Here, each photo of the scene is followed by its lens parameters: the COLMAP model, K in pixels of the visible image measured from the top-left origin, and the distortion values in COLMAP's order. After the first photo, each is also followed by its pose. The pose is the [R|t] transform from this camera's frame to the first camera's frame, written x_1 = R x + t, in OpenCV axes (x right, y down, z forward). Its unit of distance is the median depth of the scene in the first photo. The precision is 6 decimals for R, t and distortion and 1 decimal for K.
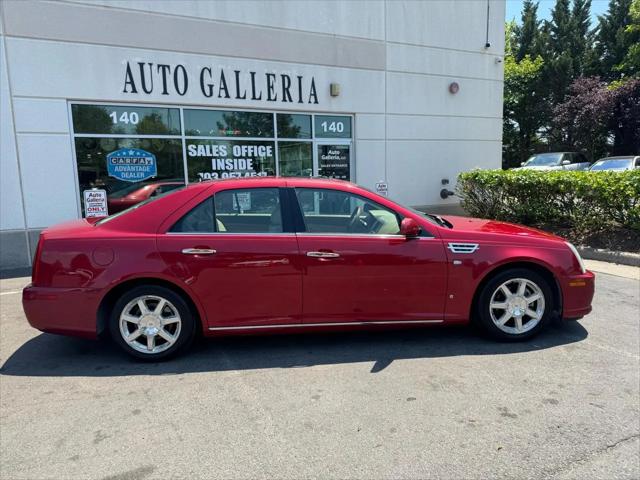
lens RADIAL K [[449.2, 0, 328.0], [0, 449.2, 242.1], [0, 0, 1]] dist [0.040937, -0.053027]
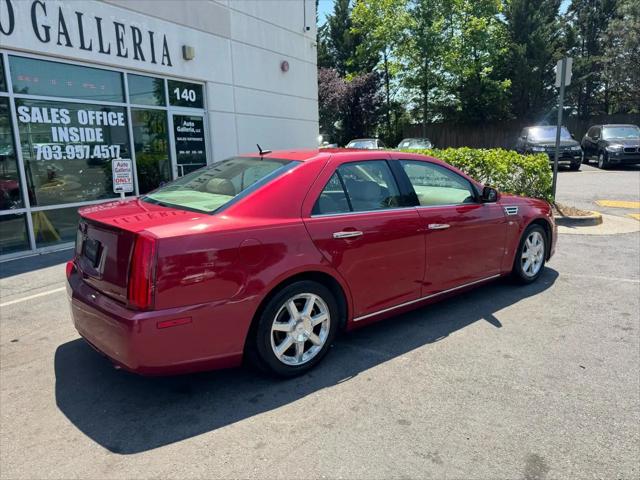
lens RADIAL K [[449.2, 0, 326.9], [0, 449.2, 236.9], [0, 0, 1]] dist [0.040937, -0.053027]
pose [[0.820743, -0.099939, 0.562488, -0.324590], [0.079572, 0.994981, 0.060675, -0.012145], [-0.565728, -0.005040, 0.824576, 0.124032]]
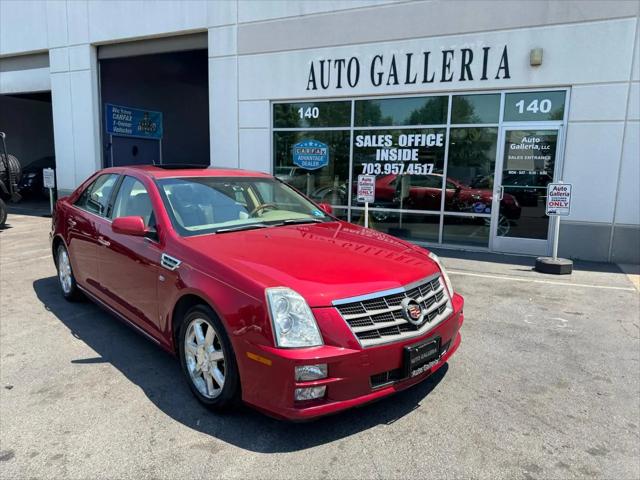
lens RADIAL K [[449.2, 0, 325.3], [0, 449.2, 242.5], [0, 0, 1]] dist [0.040937, -0.053027]
pose [[0.632589, 0.162397, -0.757270, 0.451181], [-0.145534, 0.985277, 0.089720, -0.055524], [0.760691, 0.053452, 0.646910, 0.290332]]
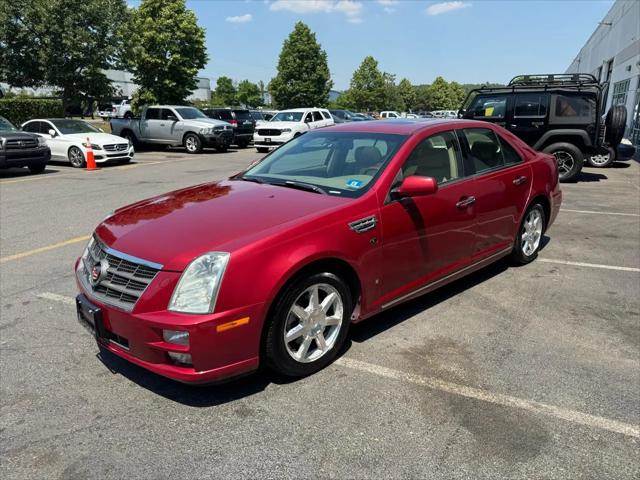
lens RADIAL K [[449.2, 0, 324.5], [0, 449.2, 240.0], [0, 0, 1]] dist [0.040937, -0.053027]
pose [[-0.768199, 0.201156, -0.607788, 0.330405], [-0.068352, 0.918159, 0.390271, -0.137016], [0.636552, 0.341349, -0.691580, 0.823087]]
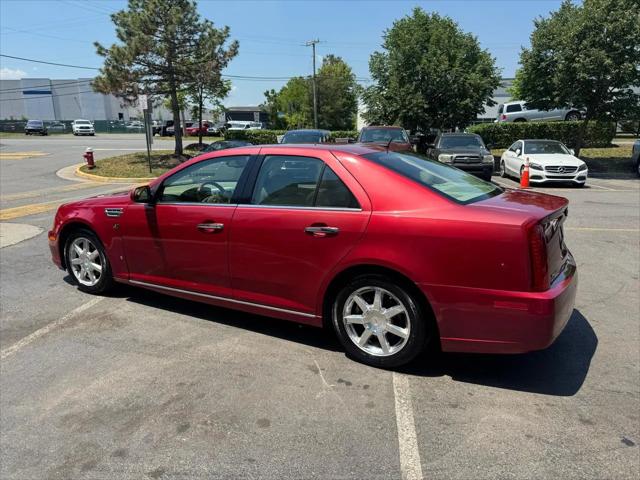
lens RADIAL K [[449.2, 0, 323.6], [0, 449.2, 244.4], [0, 0, 1]] dist [0.040937, -0.053027]
pose [[-0.844555, -0.098136, 0.526399, -0.311833], [0.100615, 0.936469, 0.336011, -0.127054], [-0.525931, 0.336743, -0.781026, 0.873642]]
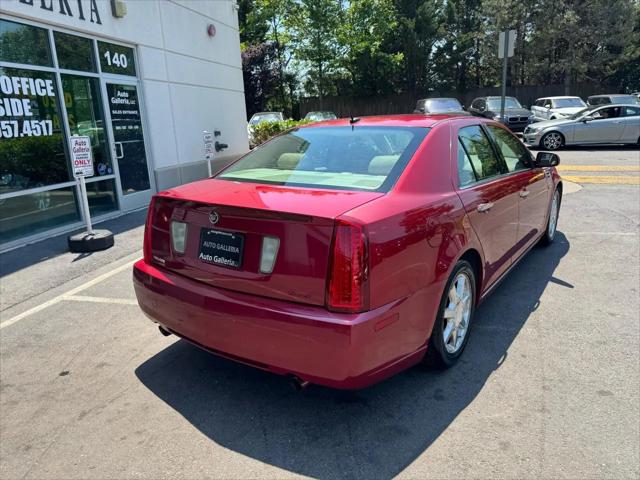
lens RADIAL K [[449.2, 0, 323.5], [0, 449.2, 238.6], [0, 0, 1]] dist [0.040937, -0.053027]
pose [[0.640917, -0.191906, 0.743234, -0.434973], [0.128212, 0.981406, 0.142841, -0.030104], [-0.756827, 0.003742, 0.653605, 0.277083]]
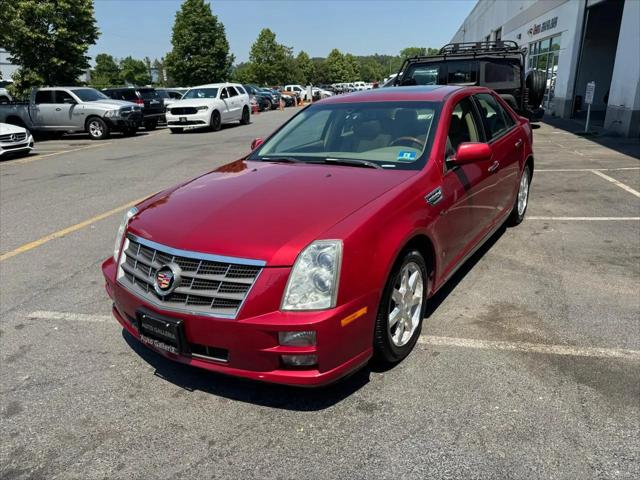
lens RADIAL K [[449.2, 0, 325.4], [0, 449.2, 240.4], [0, 0, 1]] dist [0.040937, -0.053027]
pose [[-0.606723, 0.304581, -0.734247, 0.393491], [-0.059492, 0.903692, 0.424030, -0.123848], [0.792684, 0.300950, -0.530170, 0.729593]]
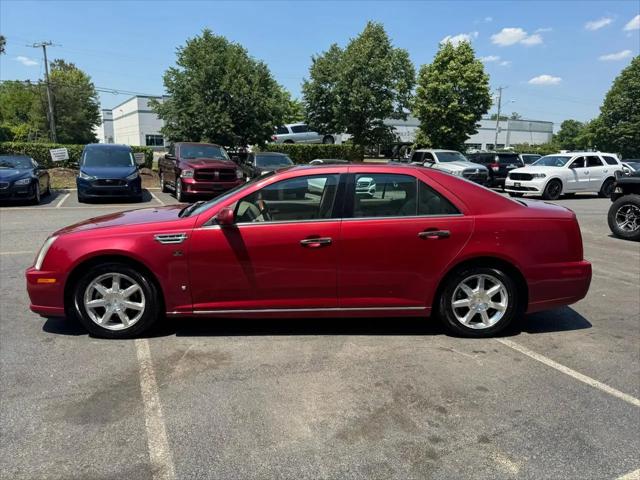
lens RADIAL K [[449.2, 0, 324.1], [0, 449.2, 240.4], [0, 0, 1]] dist [0.040937, -0.053027]
pose [[-0.999834, 0.008161, 0.016264, -0.032663], [0.013018, 0.945301, 0.325940, -0.154154], [-0.012715, 0.326098, -0.945251, 1.000911]]
